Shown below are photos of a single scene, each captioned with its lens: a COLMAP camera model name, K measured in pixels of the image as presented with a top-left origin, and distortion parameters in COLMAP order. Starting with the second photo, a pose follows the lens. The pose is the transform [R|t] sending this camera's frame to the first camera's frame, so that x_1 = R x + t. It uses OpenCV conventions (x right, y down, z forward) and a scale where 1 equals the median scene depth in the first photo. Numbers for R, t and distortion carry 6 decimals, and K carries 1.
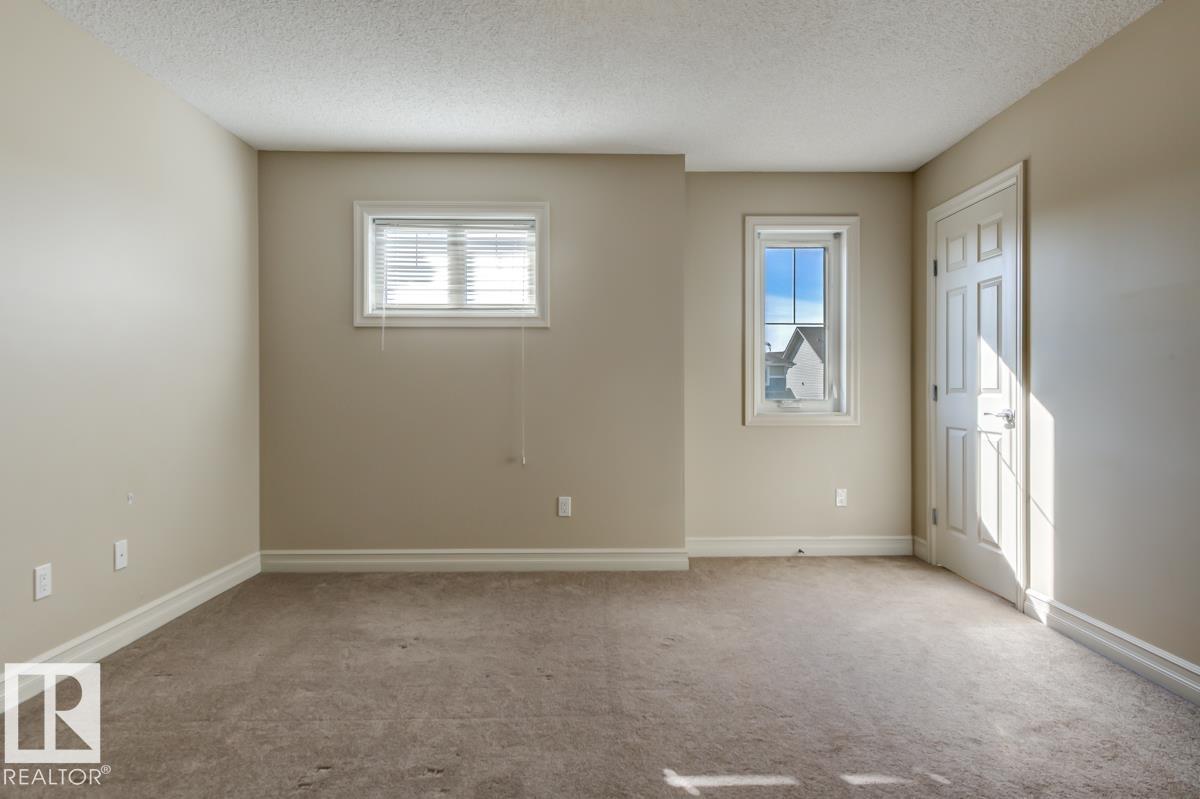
lens RADIAL K [[684.3, 0, 599.4], [0, 684.3, 394.4], [0, 0, 1]] dist [0.008278, -0.000521]
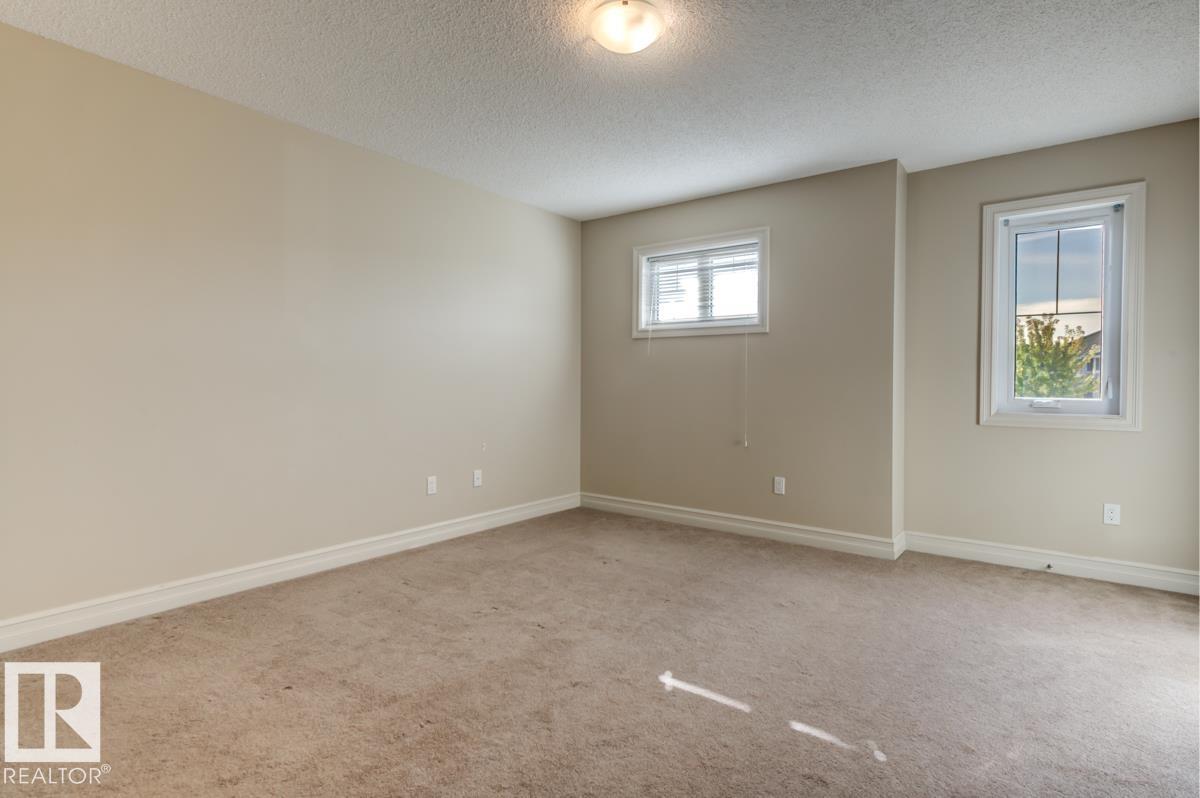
lens RADIAL K [[607.7, 0, 600.2], [0, 607.7, 396.1], [0, 0, 1]] dist [0.010613, -0.000110]
pose [[0.780827, 0.020596, -0.624408, 0.358856], [-0.013736, 0.999781, 0.015800, -0.000876], [0.624597, -0.003760, 0.780938, 0.000496]]
